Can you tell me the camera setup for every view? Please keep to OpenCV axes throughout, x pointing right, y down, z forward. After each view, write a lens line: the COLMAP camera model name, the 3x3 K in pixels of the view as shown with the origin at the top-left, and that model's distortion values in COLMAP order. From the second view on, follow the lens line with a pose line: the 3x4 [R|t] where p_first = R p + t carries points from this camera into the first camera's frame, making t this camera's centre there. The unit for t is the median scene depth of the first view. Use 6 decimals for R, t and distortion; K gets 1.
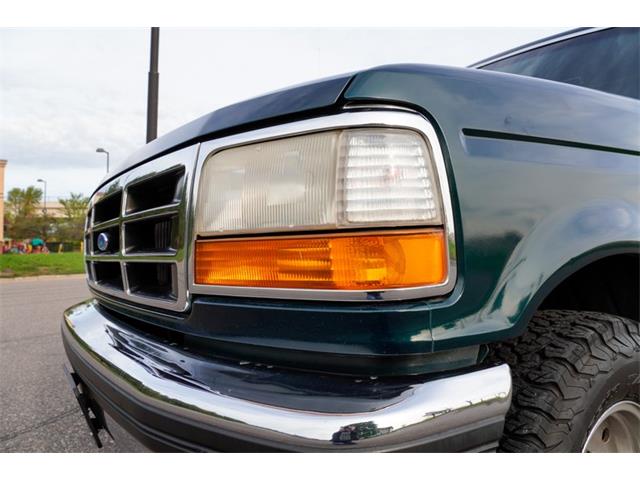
lens RADIAL K [[477.9, 0, 322.1], [0, 477.9, 237.8], [0, 0, 1]] dist [-0.130611, 0.097432]
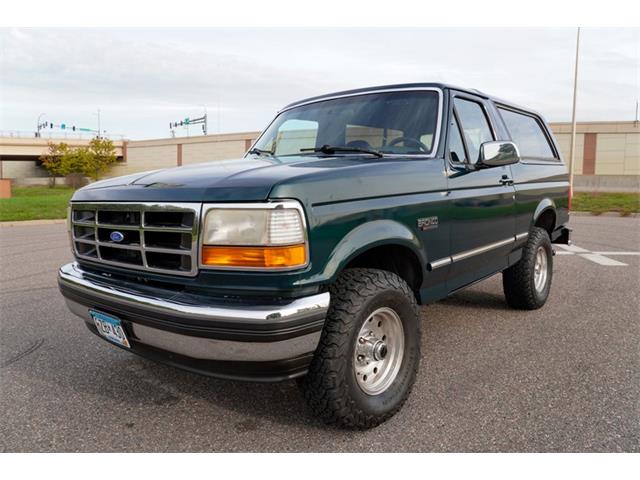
lens RADIAL K [[496.0, 0, 319.7], [0, 496.0, 248.1], [0, 0, 1]] dist [-0.056289, 0.008319]
pose [[0.966010, -0.025456, 0.257248, -0.344026], [-0.010571, 0.990417, 0.137703, -0.337167], [-0.258288, -0.135742, 0.956484, -1.524940]]
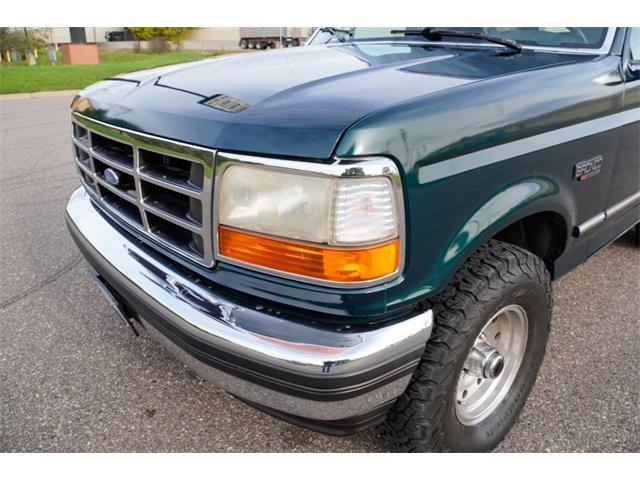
lens RADIAL K [[477.9, 0, 322.1], [0, 477.9, 237.8], [0, 0, 1]] dist [-0.130611, 0.097432]
pose [[0.993933, -0.017942, 0.108515, -0.124297], [-0.025396, 0.922509, 0.385140, -0.508221], [-0.107016, -0.385559, 0.916456, -0.298203]]
